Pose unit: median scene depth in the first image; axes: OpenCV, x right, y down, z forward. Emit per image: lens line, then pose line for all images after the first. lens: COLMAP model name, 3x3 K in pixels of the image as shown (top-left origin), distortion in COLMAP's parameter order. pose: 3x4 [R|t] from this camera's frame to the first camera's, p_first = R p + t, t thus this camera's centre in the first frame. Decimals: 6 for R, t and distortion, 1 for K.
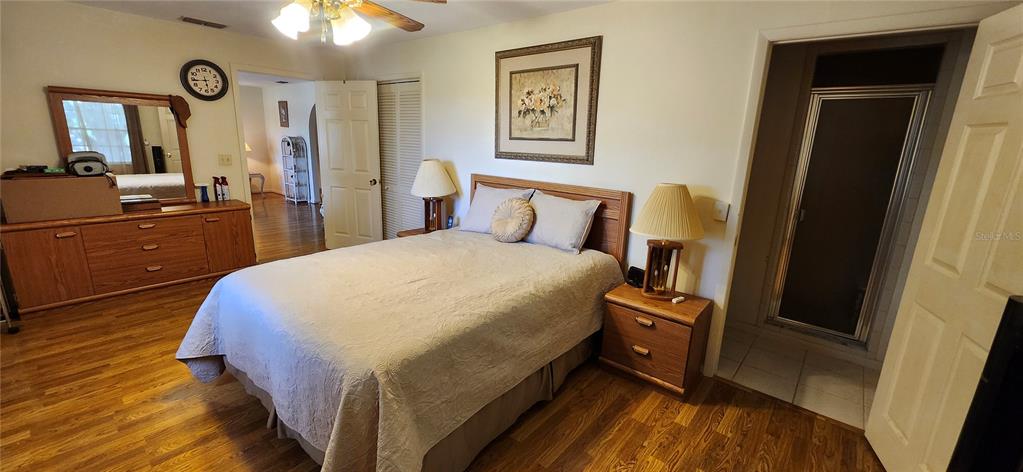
lens RADIAL K [[407.8, 0, 513.8], [0, 407.8, 232.3], [0, 0, 1]] dist [0.002575, 0.000094]
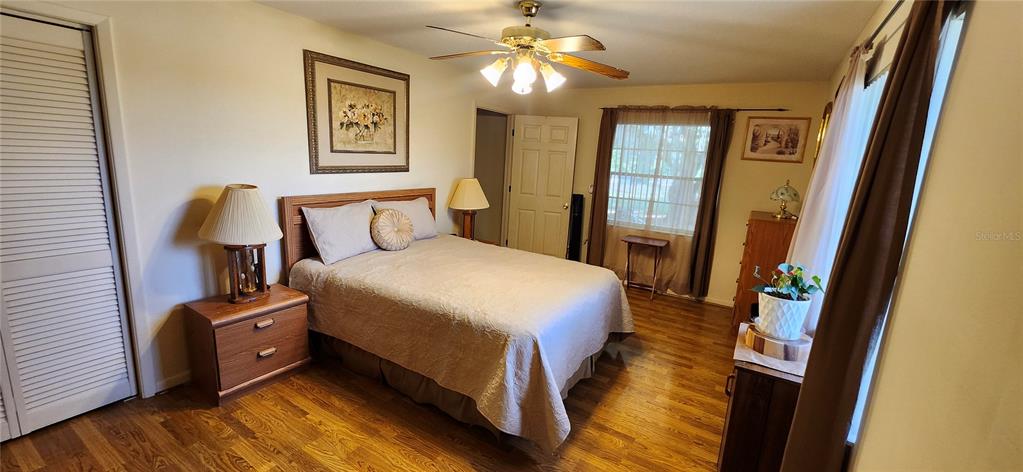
lens RADIAL K [[407.8, 0, 511.9], [0, 407.8, 238.3], [0, 0, 1]] dist [0.002575, 0.000094]
pose [[-0.137876, -0.251131, 0.958083, -1.057958], [0.157550, 0.949444, 0.271540, -0.243171], [-0.977839, 0.188385, -0.091340, 0.765671]]
